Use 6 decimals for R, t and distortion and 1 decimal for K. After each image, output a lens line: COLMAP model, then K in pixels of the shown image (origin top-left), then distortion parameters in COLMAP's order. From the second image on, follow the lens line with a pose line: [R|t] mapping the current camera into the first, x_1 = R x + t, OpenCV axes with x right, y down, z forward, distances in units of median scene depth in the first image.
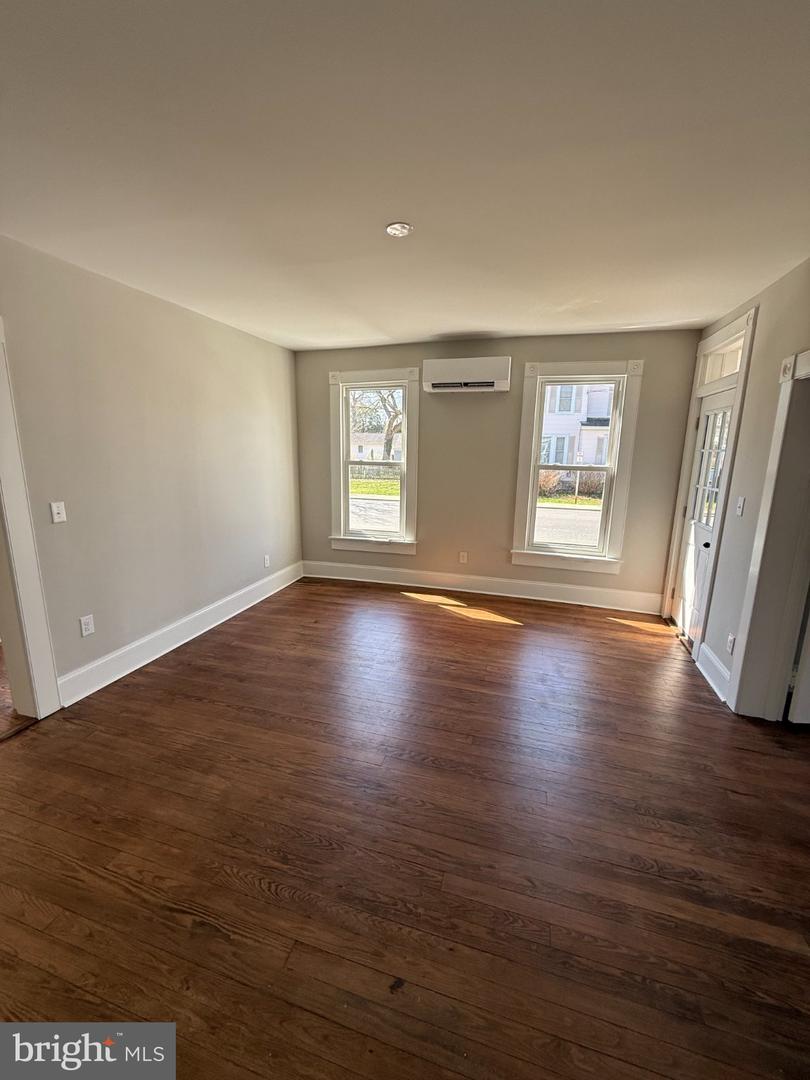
lens RADIAL K [[432.6, 0, 404.6], [0, 432.6, 537.1], [0, 0, 1]] dist [0.000974, 0.000732]
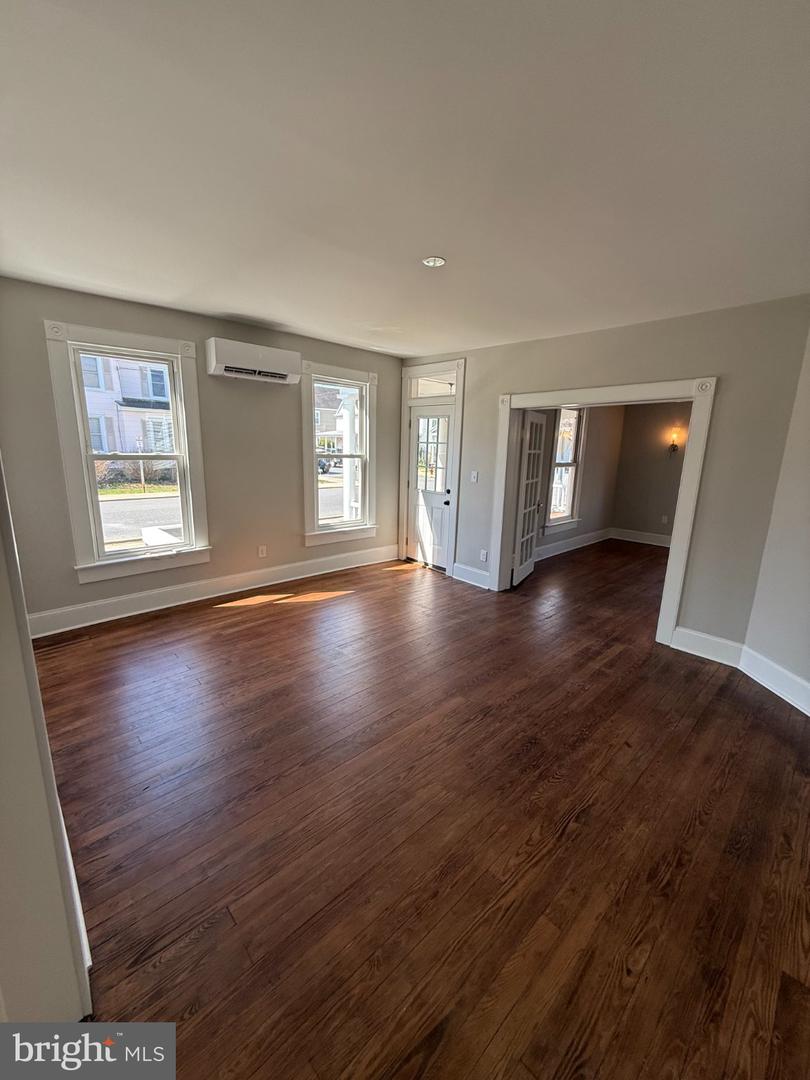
lens RADIAL K [[432.6, 0, 406.2], [0, 432.6, 536.4], [0, 0, 1]] dist [0.000974, 0.000732]
pose [[0.498873, -0.186044, 0.846471, -0.577322], [0.154775, 0.980112, 0.124199, -0.063308], [-0.852743, 0.069054, 0.517746, 0.243033]]
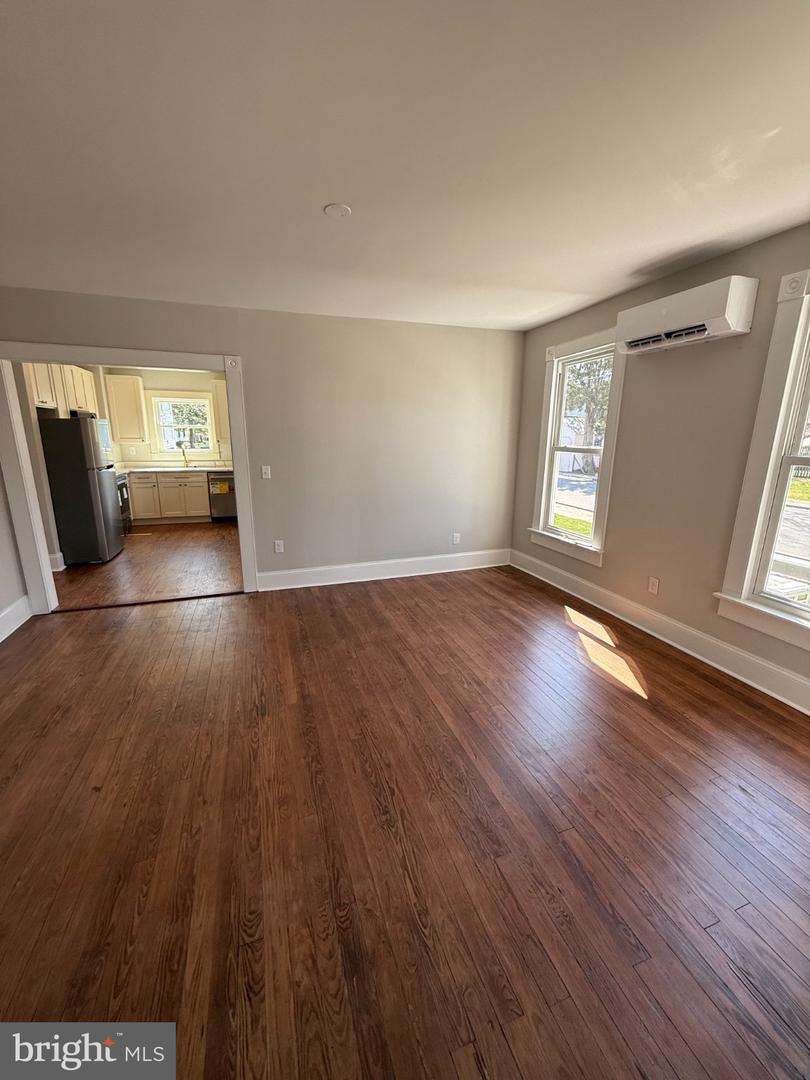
lens RADIAL K [[432.6, 0, 403.2], [0, 432.6, 536.5], [0, 0, 1]] dist [0.000974, 0.000732]
pose [[0.578396, 0.178388, -0.796012, 0.497901], [-0.161709, 0.981505, 0.102457, -0.042501], [0.799567, 0.069461, 0.596546, 0.274960]]
